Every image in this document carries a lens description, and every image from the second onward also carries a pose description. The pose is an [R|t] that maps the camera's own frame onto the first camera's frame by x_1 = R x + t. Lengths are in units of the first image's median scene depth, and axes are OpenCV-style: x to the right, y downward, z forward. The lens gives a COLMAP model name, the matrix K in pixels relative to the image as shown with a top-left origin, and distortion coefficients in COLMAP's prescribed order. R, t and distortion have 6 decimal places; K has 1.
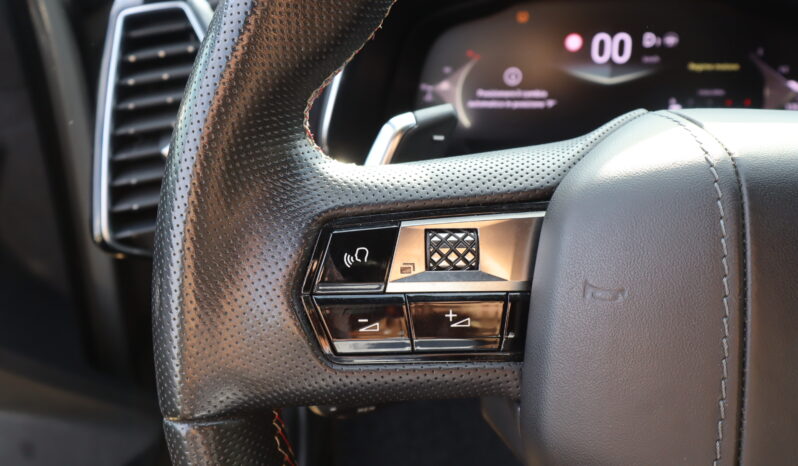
lens RADIAL K [[630.0, 0, 399.0], [0, 630.0, 233.0], [0, 0, 1]] dist [0.005338, -0.003164]
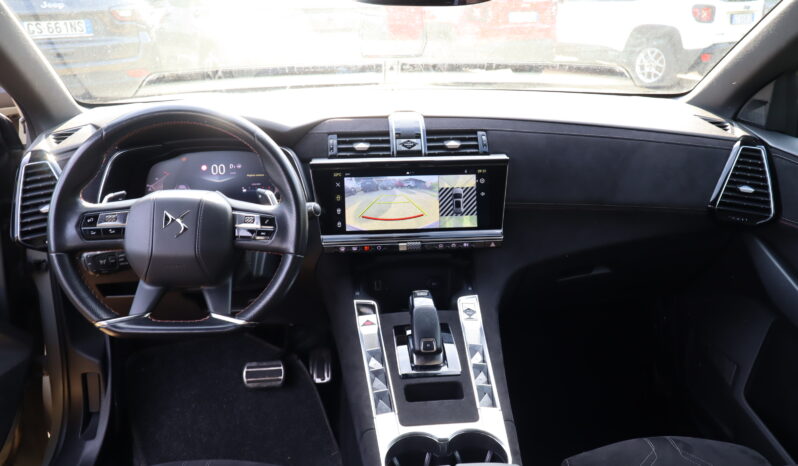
lens RADIAL K [[630.0, 0, 399.0], [0, 630.0, 233.0], [0, 0, 1]] dist [0.005338, -0.003164]
pose [[0.974226, -0.048879, 0.220214, 0.495329], [0.079253, 0.988172, -0.131281, 0.404035], [-0.211192, 0.145350, 0.966577, -1.785488]]
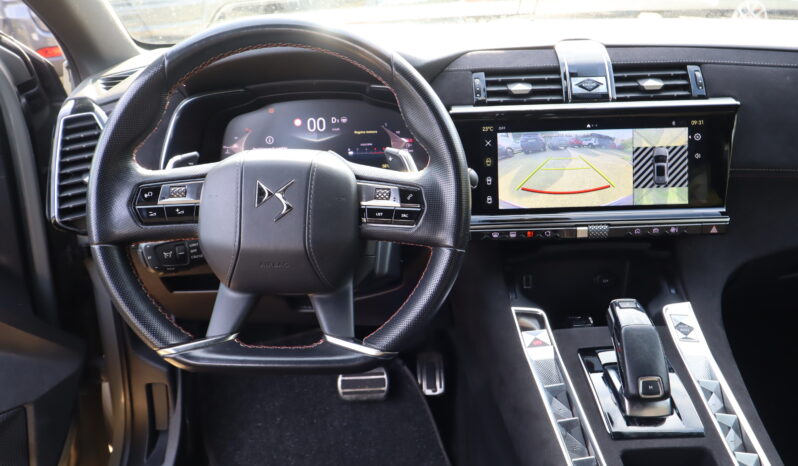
lens RADIAL K [[627.5, 0, 399.0], [0, 627.5, 233.0], [0, 0, 1]] dist [-0.007675, -0.000759]
pose [[0.990094, -0.052755, 0.130120, 0.326639], [0.064825, 0.993799, -0.090340, 0.253578], [-0.124547, 0.097880, 0.987374, -0.994885]]
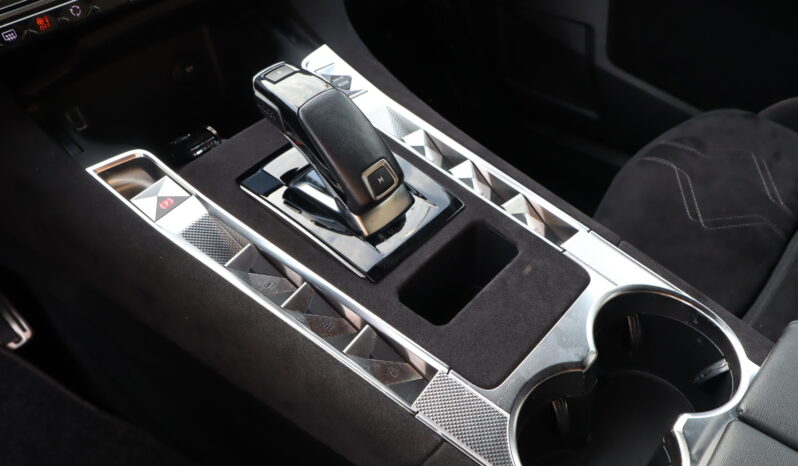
lens RADIAL K [[630.0, 0, 399.0], [0, 630.0, 233.0], [0, 0, 1]] dist [0.005338, -0.003164]
pose [[0.556791, -0.564202, 0.609639, 0.487079], [0.432668, 0.823494, 0.366956, 0.256336], [-0.709071, 0.059454, 0.702626, -0.267214]]
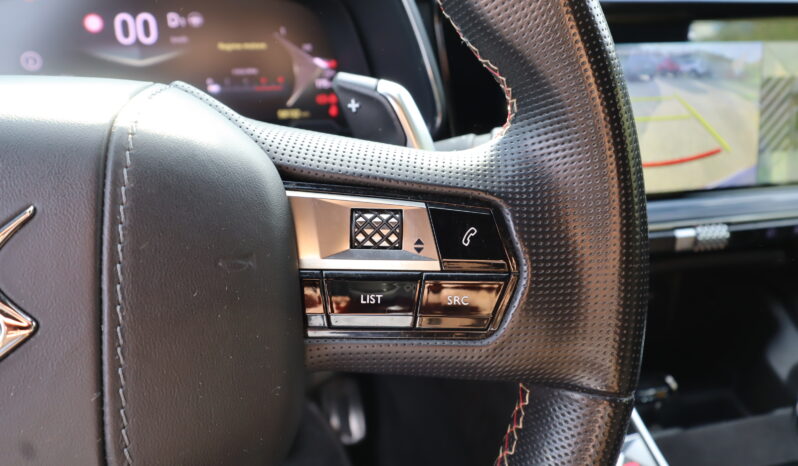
lens RADIAL K [[627.5, 0, 399.0], [0, 627.5, 233.0], [0, 0, 1]] dist [-0.007675, -0.000759]
pose [[0.928209, -0.120939, 0.351855, 0.343425], [0.117124, 0.992595, 0.032195, 0.034050], [-0.353143, 0.011327, 0.935501, -0.035580]]
